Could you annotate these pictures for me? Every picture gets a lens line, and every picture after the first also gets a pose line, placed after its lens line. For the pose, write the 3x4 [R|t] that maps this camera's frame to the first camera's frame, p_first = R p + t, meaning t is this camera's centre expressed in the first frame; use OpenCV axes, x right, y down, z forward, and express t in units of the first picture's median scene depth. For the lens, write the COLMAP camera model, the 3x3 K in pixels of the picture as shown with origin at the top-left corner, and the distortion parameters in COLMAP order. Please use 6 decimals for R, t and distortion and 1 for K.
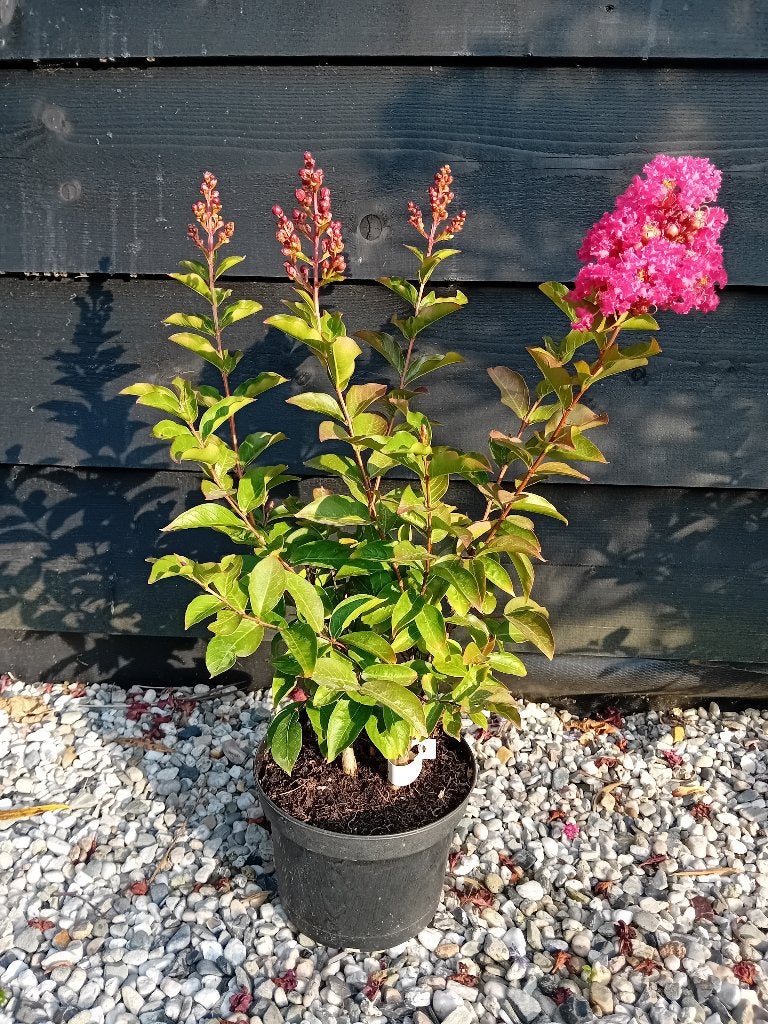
lens RADIAL K [[778.3, 0, 385.0], [0, 778.3, 513.1], [0, 0, 1]] dist [-0.053658, 0.002455]
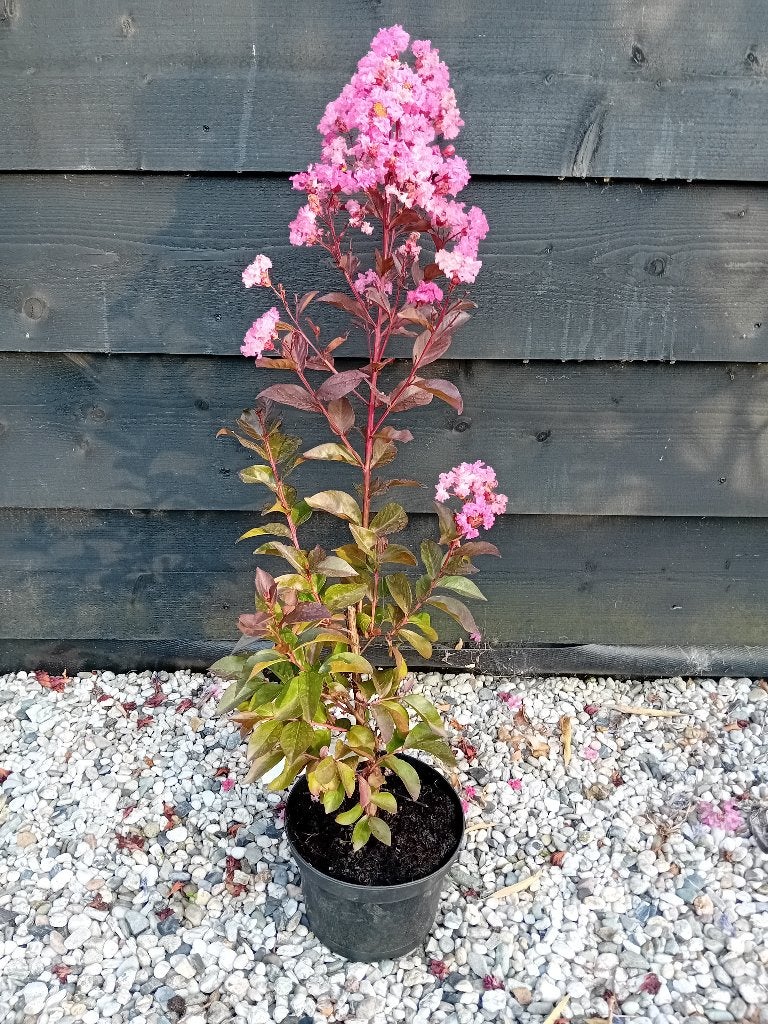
lens RADIAL K [[778.3, 0, 389.0], [0, 778.3, 507.7], [0, 0, 1]] dist [-0.053658, 0.002455]
pose [[0.996531, -0.033885, 0.076008, 0.445113], [0.023312, 0.990448, 0.135905, -0.228883], [-0.079888, -0.133662, 0.987802, -0.255567]]
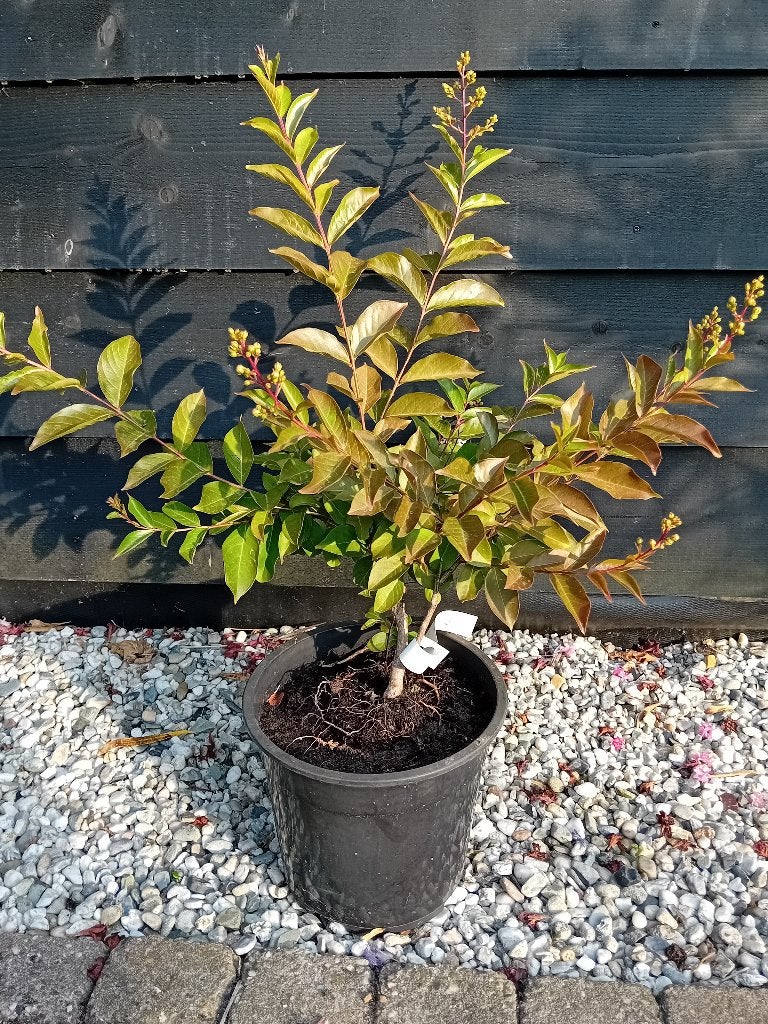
lens RADIAL K [[844.9, 0, 379.6], [0, 844.9, 508.9], [0, 0, 1]] dist [-0.017821, -0.057175]
pose [[0.999632, -0.020886, -0.017324, -0.097760], [0.022344, 0.995807, 0.088706, -0.070472], [0.015398, -0.089061, 0.995907, -0.270522]]
